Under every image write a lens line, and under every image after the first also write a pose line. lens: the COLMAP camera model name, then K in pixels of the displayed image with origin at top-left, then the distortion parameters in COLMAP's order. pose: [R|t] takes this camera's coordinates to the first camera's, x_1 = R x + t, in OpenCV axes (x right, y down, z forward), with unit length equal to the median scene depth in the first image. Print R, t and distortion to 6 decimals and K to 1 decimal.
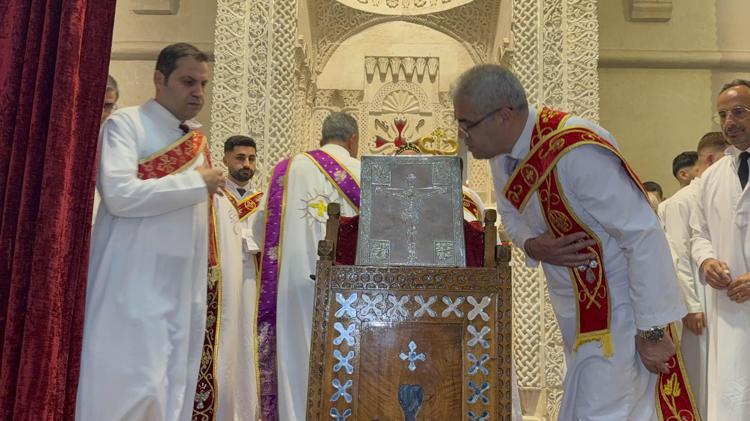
lens RADIAL K [[693.7, 0, 372.9], [0, 693.7, 207.5], [0, 0, 1]] dist [0.110205, -0.046118]
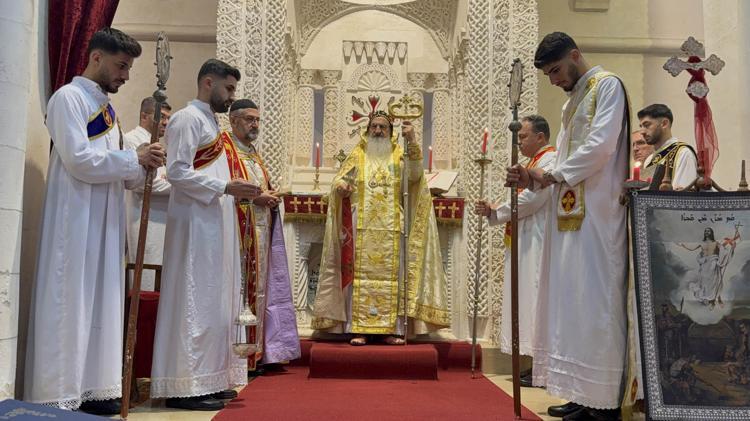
lens RADIAL K [[693.7, 0, 377.0], [0, 693.7, 212.9], [0, 0, 1]] dist [0.110205, -0.046118]
pose [[0.998736, -0.002159, 0.050225, -0.016923], [0.000174, 0.999220, 0.039488, 0.025470], [-0.050271, -0.039429, 0.997957, -0.196448]]
